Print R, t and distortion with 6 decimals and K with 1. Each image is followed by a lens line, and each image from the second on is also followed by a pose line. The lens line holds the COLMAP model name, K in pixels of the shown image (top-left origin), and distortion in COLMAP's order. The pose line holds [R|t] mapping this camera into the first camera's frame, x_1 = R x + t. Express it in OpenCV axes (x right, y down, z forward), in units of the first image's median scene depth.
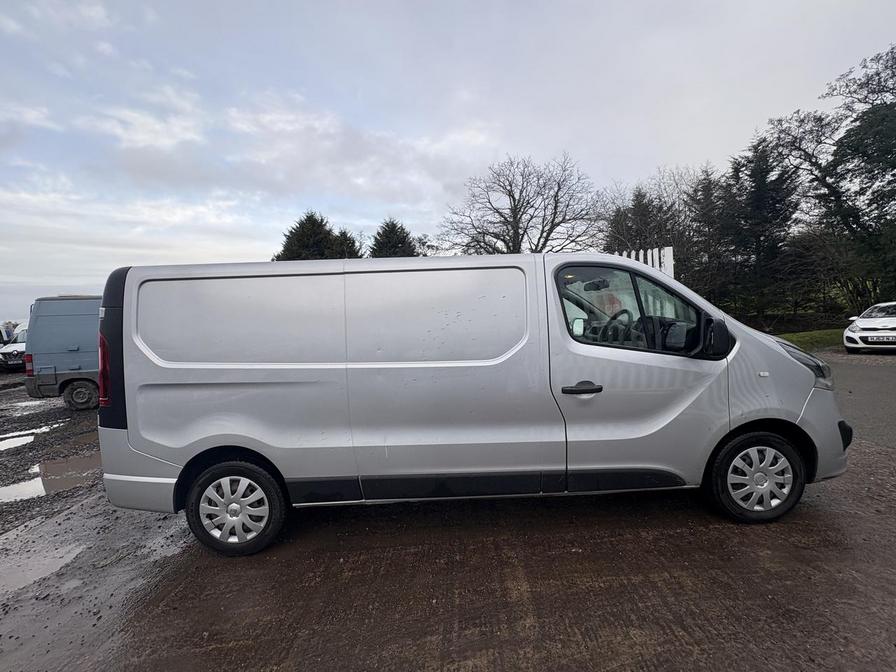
lens RADIAL K [[356.4, 0, 447.7], [0, 356.4, 327.8], [0, 0, 1]] dist [0.001122, -0.000420]
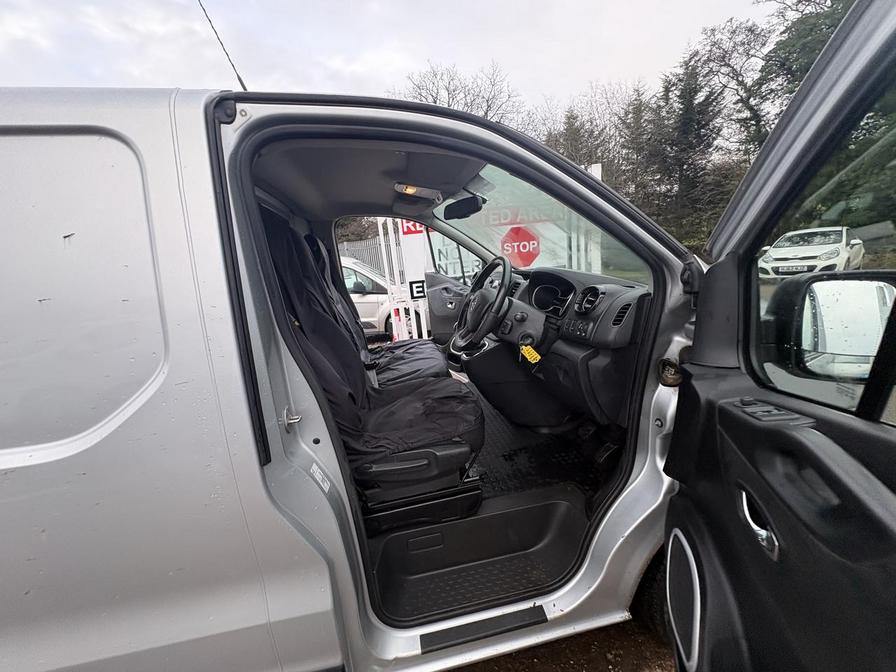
lens RADIAL K [[356.4, 0, 451.9], [0, 356.4, 329.5], [0, 0, 1]] dist [0.001122, -0.000420]
pose [[0.983581, -0.068004, 0.167165, 0.058382], [0.038042, 0.983601, 0.176299, -0.007159], [-0.176413, -0.167045, 0.970038, 0.092559]]
